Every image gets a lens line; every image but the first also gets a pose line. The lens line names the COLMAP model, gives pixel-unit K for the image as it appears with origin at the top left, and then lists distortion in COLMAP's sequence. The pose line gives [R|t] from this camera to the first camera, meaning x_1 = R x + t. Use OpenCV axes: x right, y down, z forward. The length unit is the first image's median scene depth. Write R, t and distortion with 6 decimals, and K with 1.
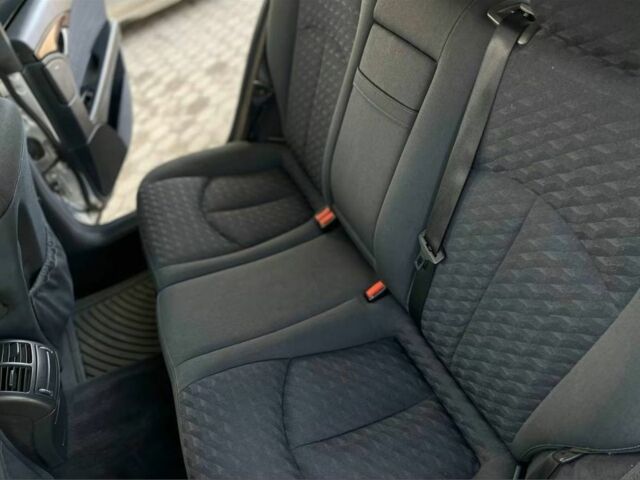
lens RADIAL K [[469.2, 0, 316.4], [0, 469.2, 237.2], [0, 0, 1]] dist [0.019312, -0.032256]
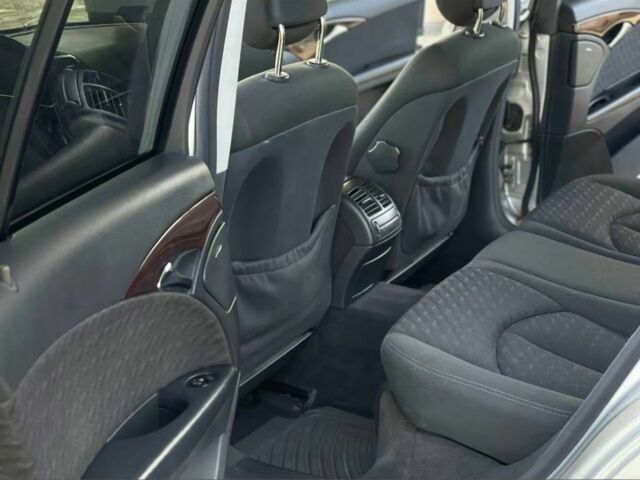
lens RADIAL K [[1113.9, 0, 318.1], [0, 1113.9, 240.0], [0, 0, 1]] dist [0.125095, 0.000000]
pose [[0.616053, 0.394528, -0.681781, 0.763777], [-0.611076, 0.785532, -0.097599, 0.464395], [0.497055, 0.476747, 0.725016, -0.644656]]
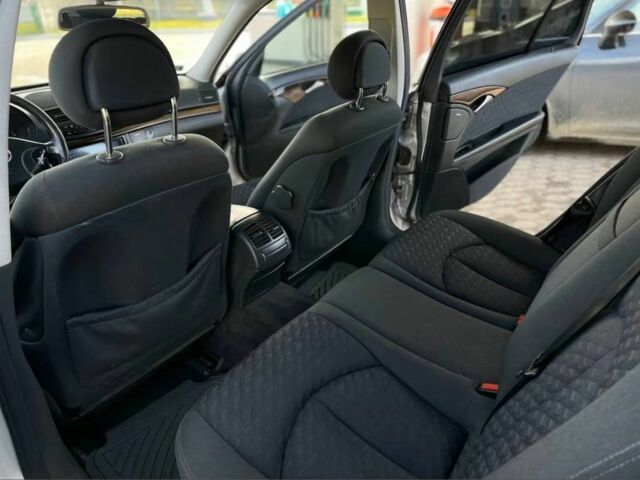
lens RADIAL K [[469.2, 0, 322.4], [0, 469.2, 243.8], [0, 0, 1]] dist [0.019312, -0.032256]
pose [[0.519101, 0.549455, -0.654701, 0.305938], [-0.667113, 0.739313, 0.091523, 0.027597], [0.534317, 0.389249, 0.750327, -0.011806]]
